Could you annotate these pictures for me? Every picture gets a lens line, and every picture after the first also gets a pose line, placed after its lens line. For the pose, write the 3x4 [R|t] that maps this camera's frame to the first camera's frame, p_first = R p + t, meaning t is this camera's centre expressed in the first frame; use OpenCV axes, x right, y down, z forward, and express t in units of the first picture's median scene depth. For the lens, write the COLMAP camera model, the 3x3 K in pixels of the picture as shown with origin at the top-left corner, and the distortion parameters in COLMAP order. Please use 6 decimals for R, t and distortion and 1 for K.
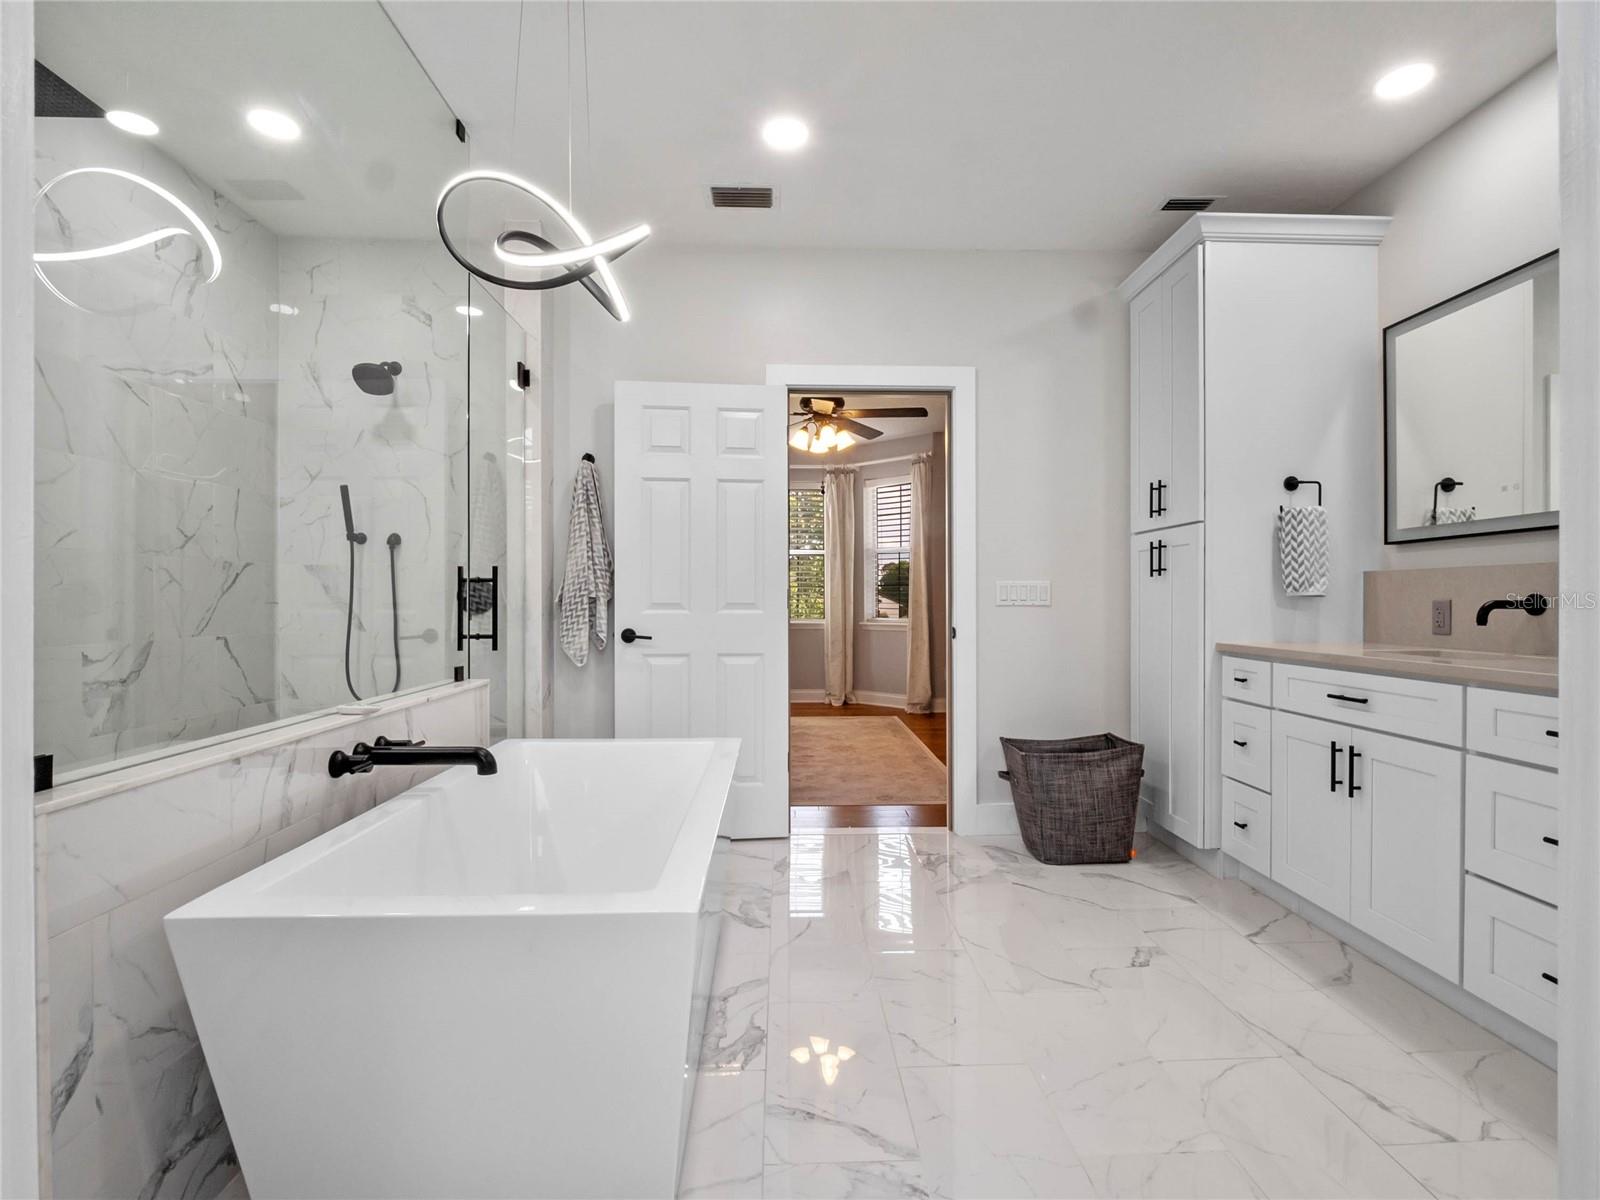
lens RADIAL K [[820.6, 0, 800.0], [0, 820.6, 600.0], [0, 0, 1]] dist [0.000253, -0.000005]
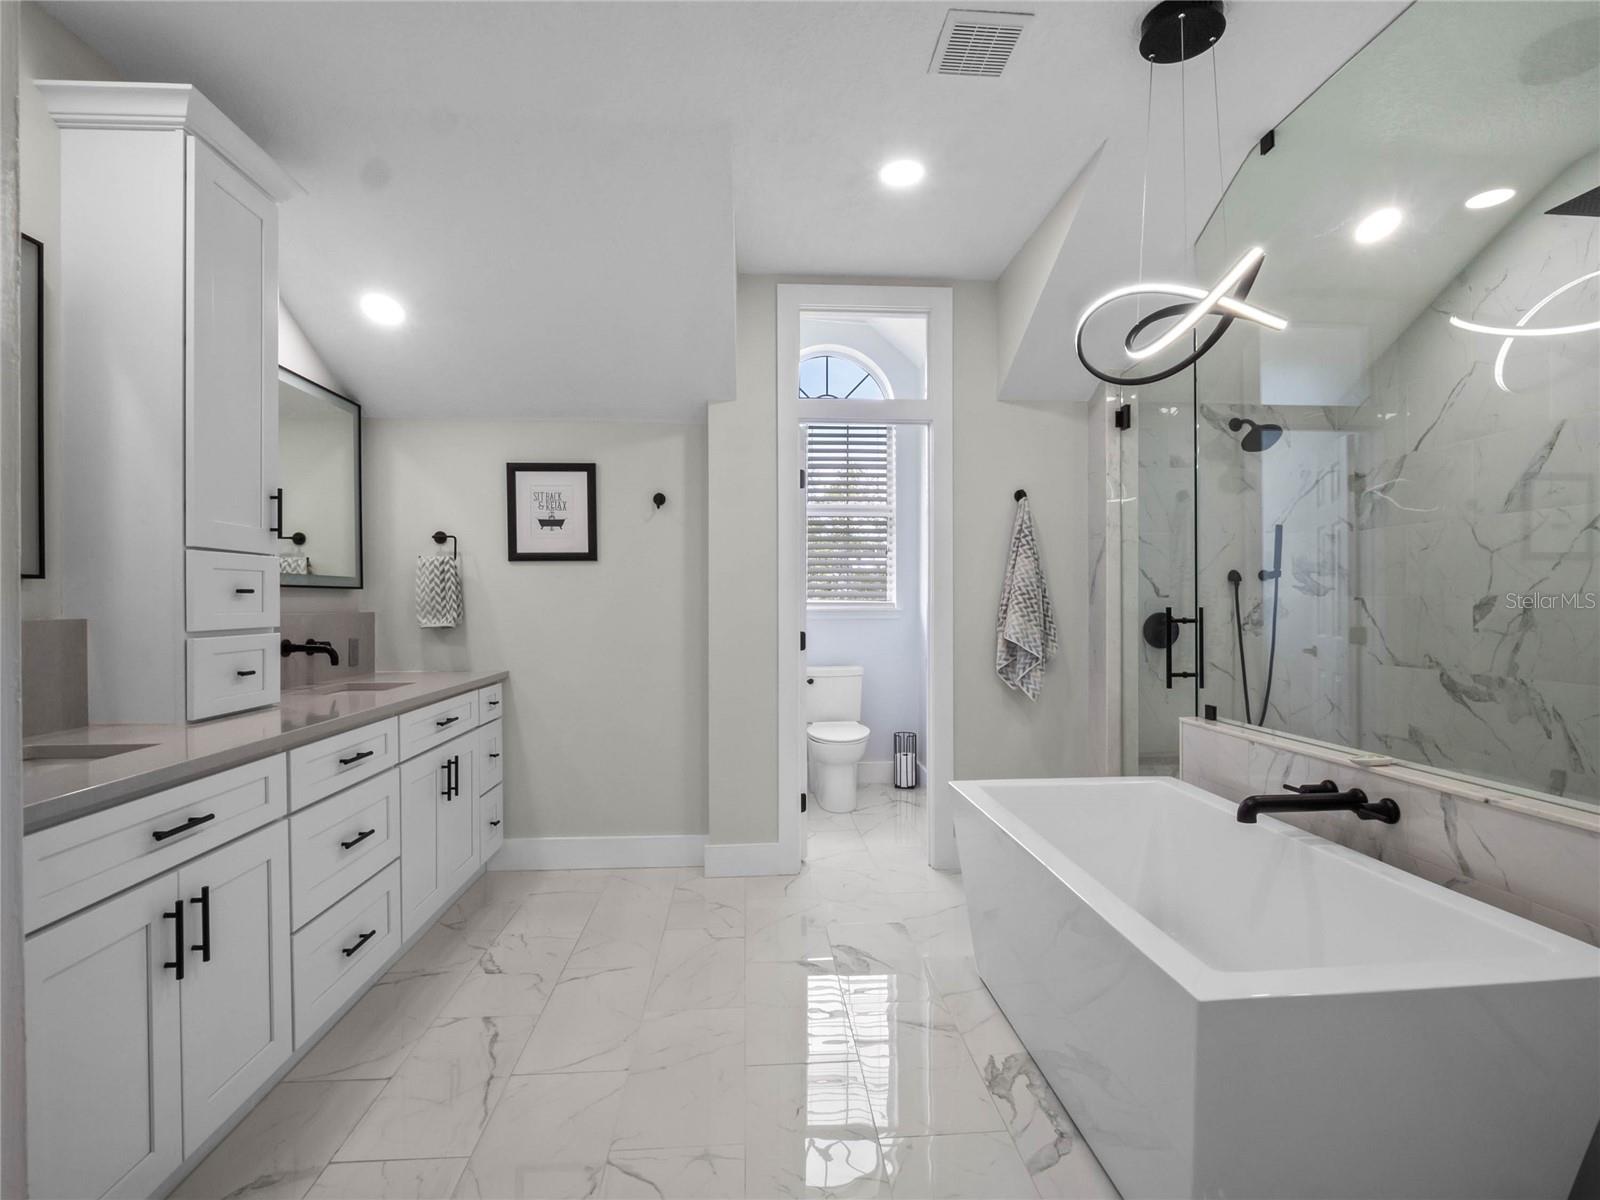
lens RADIAL K [[749.0, 0, 800.0], [0, 749.0, 600.0], [0, 0, 1]] dist [-0.004372, -0.001266]
pose [[-0.999070, 0.003250, -0.043003, 0.067299], [0.003315, 0.999993, -0.001437, -0.021316], [0.042998, -0.001578, -0.999074, 0.562339]]
